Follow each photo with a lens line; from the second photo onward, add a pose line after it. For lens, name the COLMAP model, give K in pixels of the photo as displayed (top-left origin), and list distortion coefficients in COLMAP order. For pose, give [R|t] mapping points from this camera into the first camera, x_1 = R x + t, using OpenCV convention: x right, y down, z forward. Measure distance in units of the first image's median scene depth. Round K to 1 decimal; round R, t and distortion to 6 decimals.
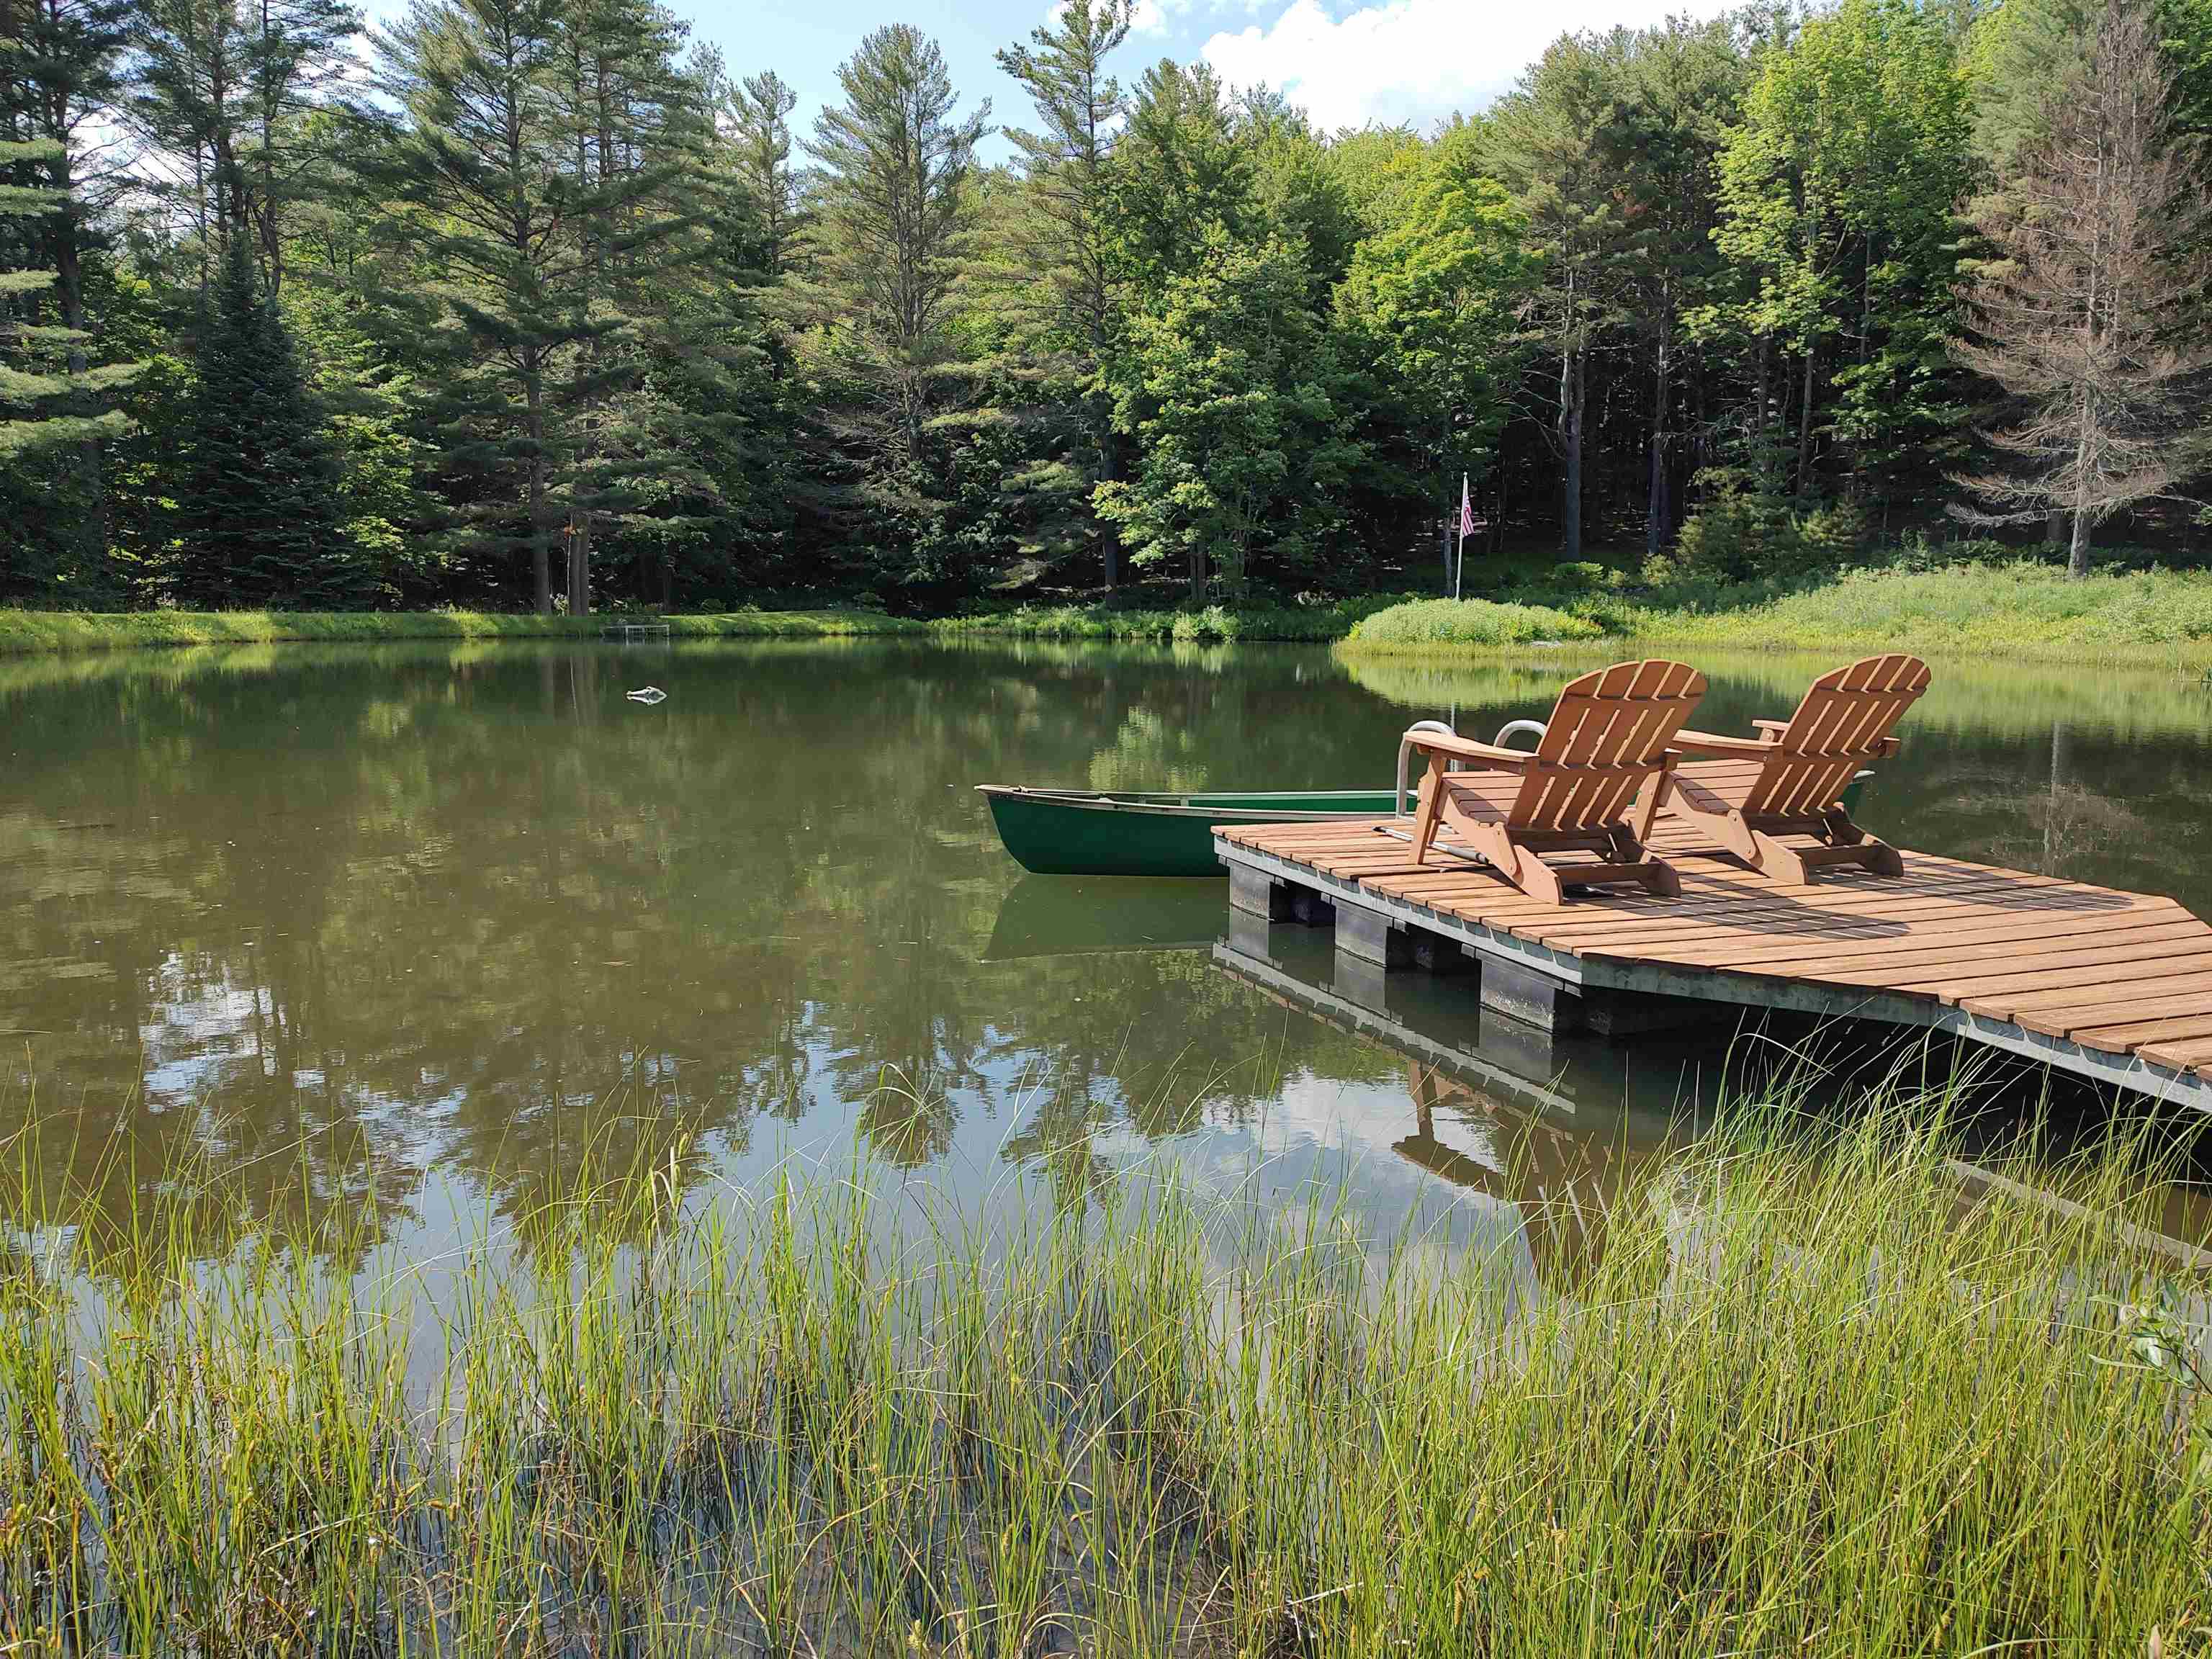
lens RADIAL K [[1569.9, 0, 1100.5], [0, 1569.9, 835.6], [0, 0, 1]] dist [0.031128, -0.048018]
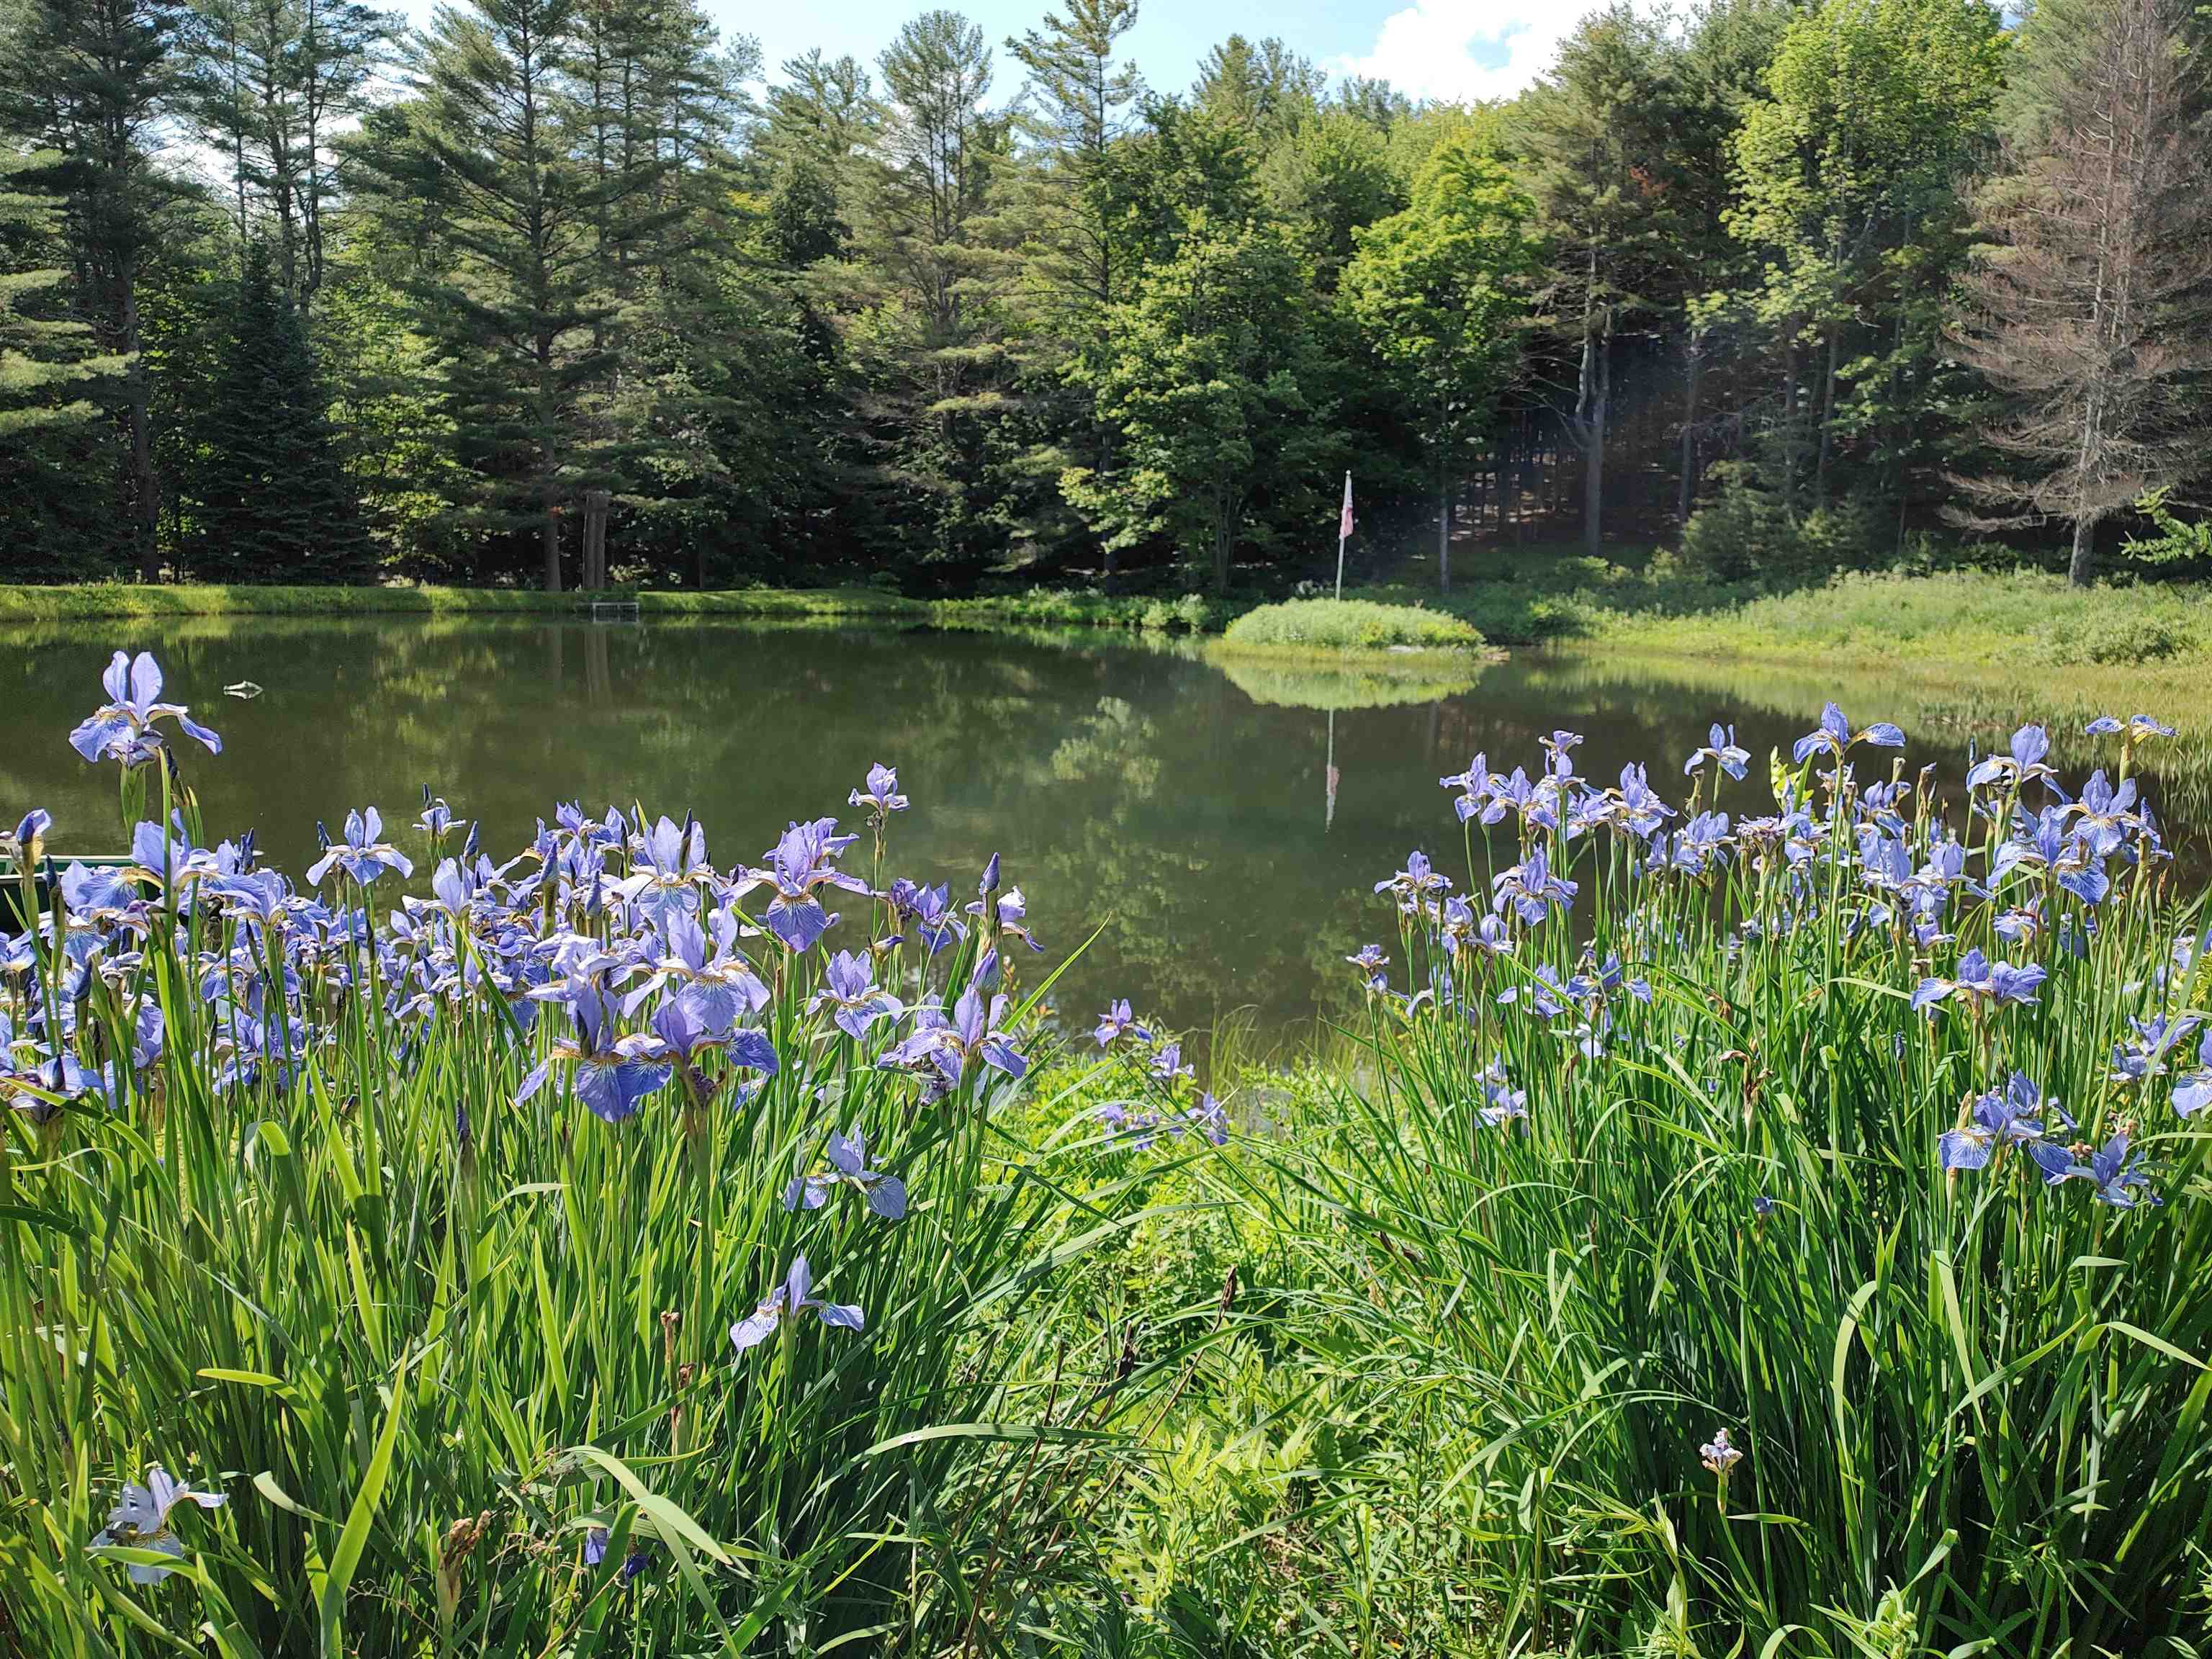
lens RADIAL K [[1569.9, 0, 1100.5], [0, 1569.9, 835.6], [0, 0, 1]] dist [0.031128, -0.048018]
pose [[0.990889, 0.042864, -0.127676, 0.152382], [-0.040261, 0.998927, 0.022901, -0.013520], [0.128520, -0.017552, 0.991552, -0.002350]]
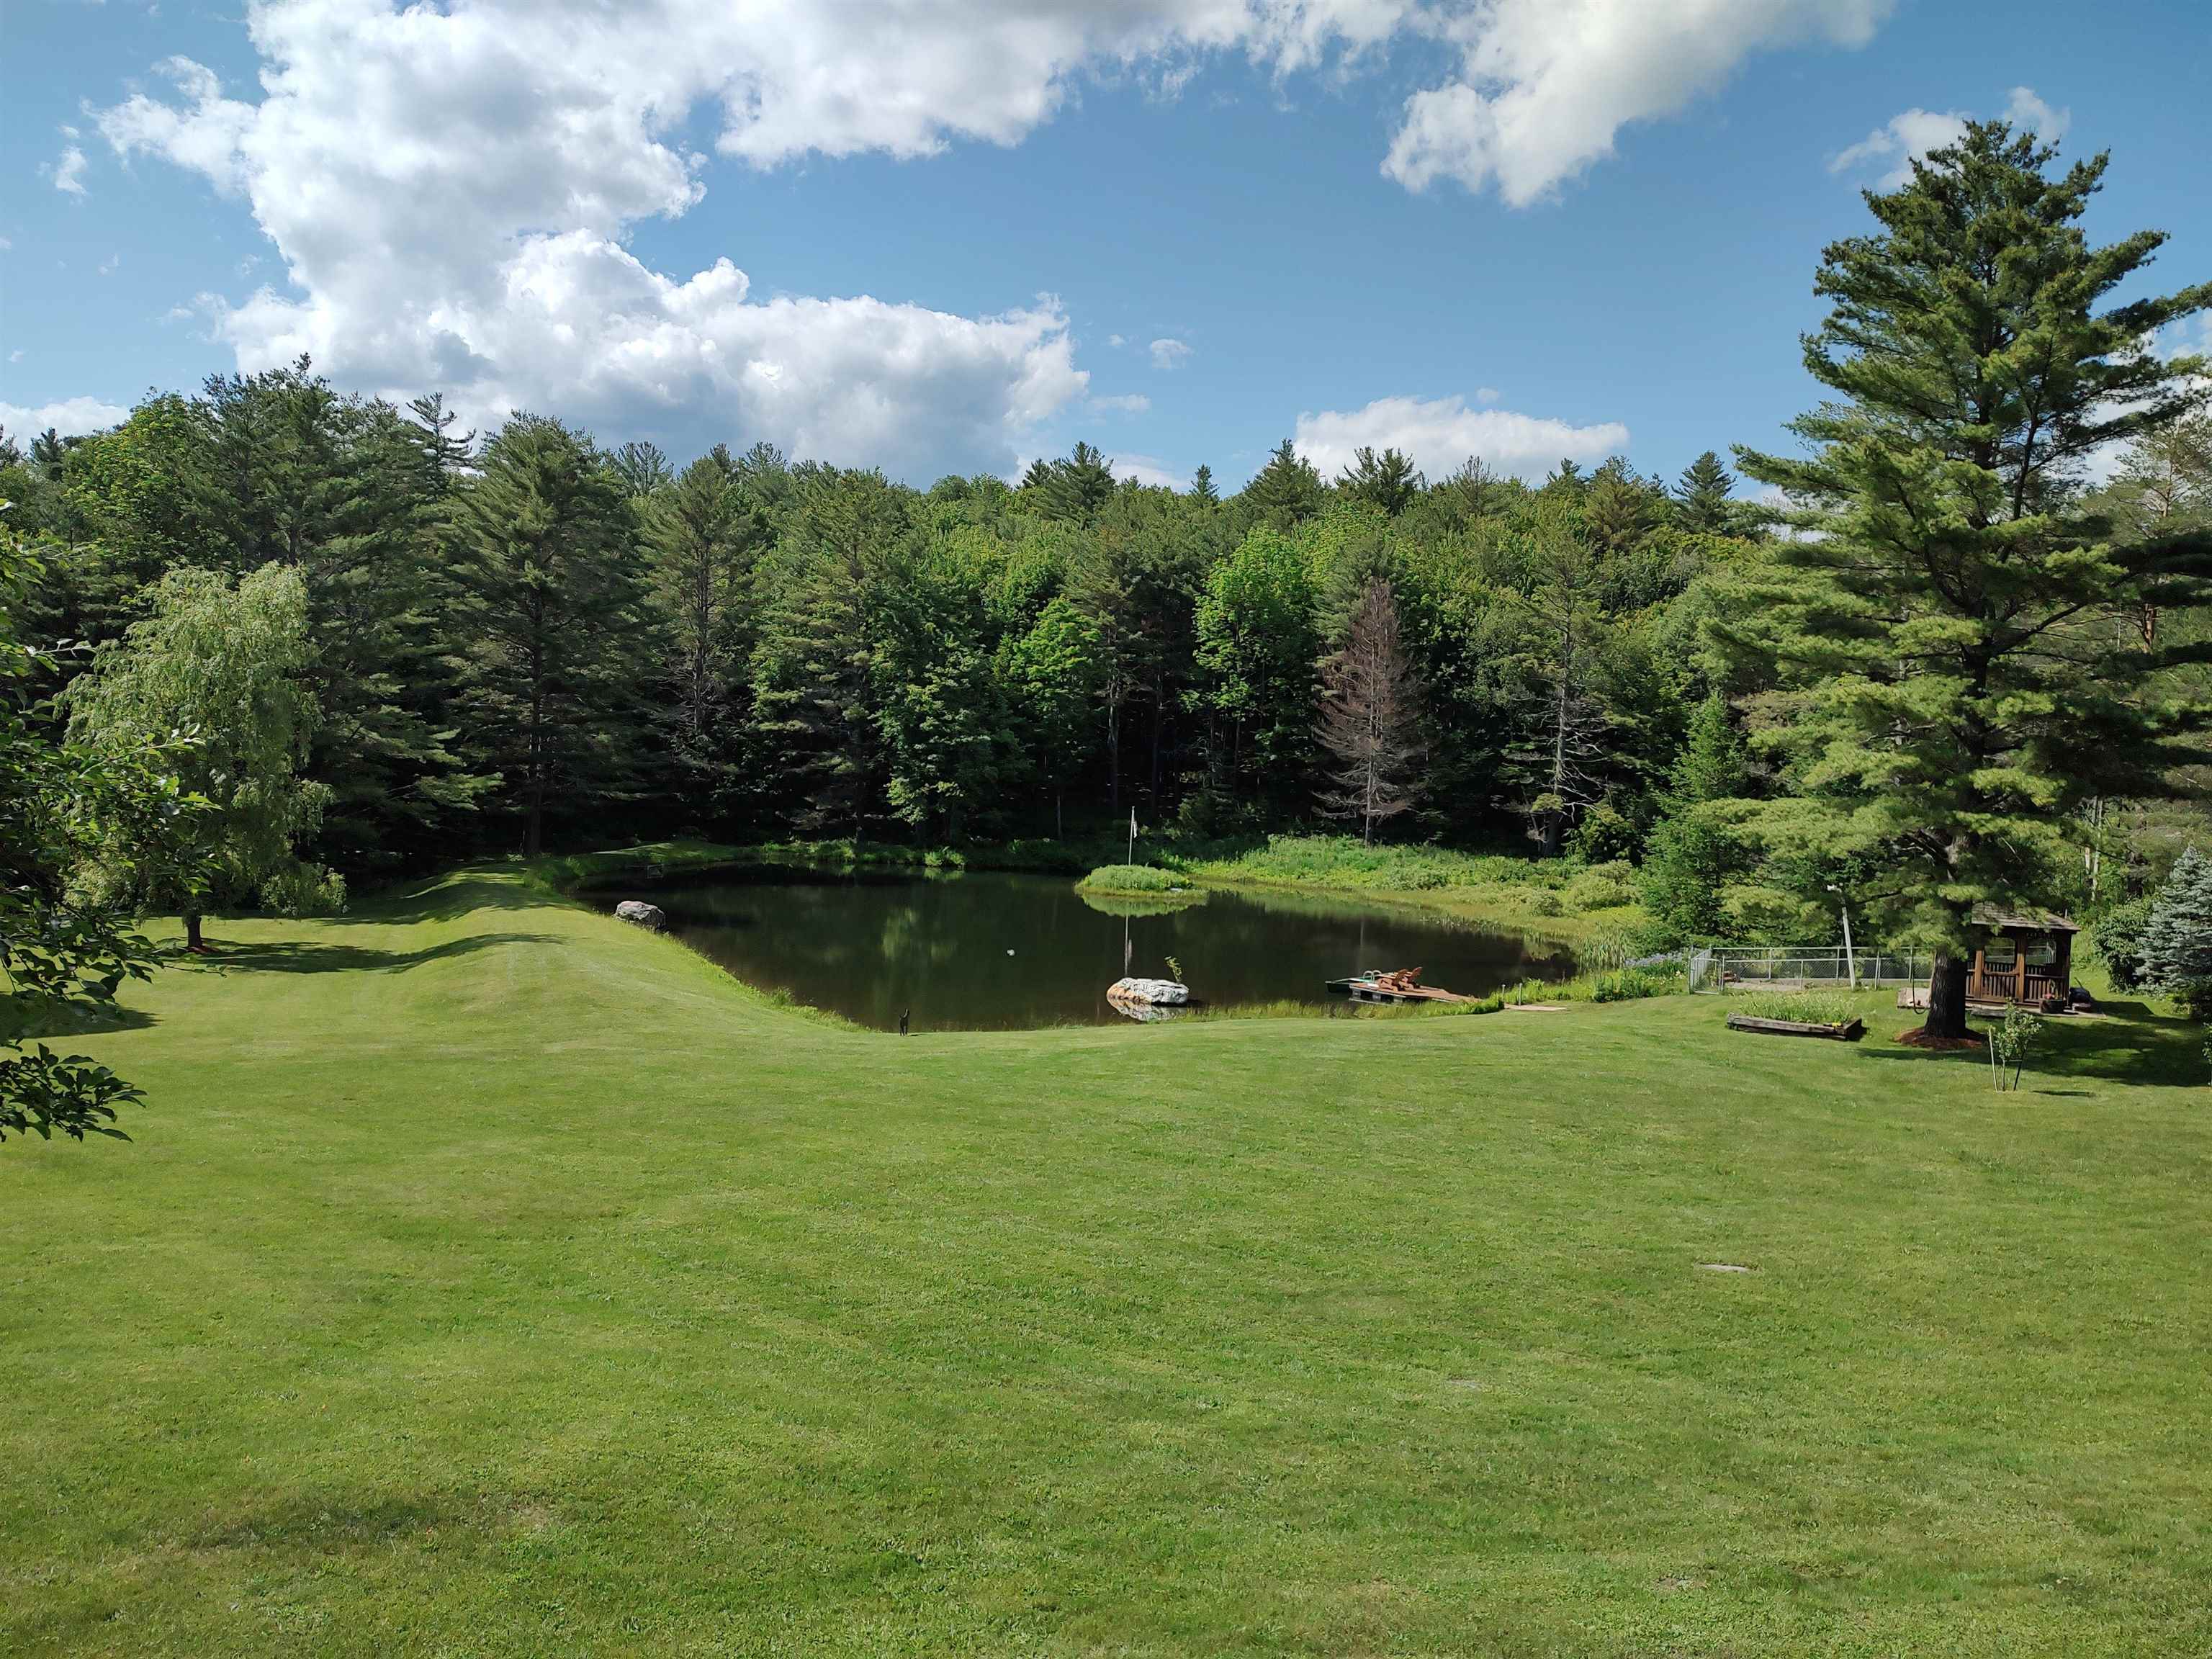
lens RADIAL K [[1569.9, 0, 1100.5], [0, 1569.9, 835.6], [0, 0, 1]] dist [0.031128, -0.048018]
pose [[0.915568, 0.012715, 0.401963, -0.469798], [0.021145, 0.996596, -0.079688, -0.017153], [-0.401608, 0.081459, 0.912182, -0.652818]]
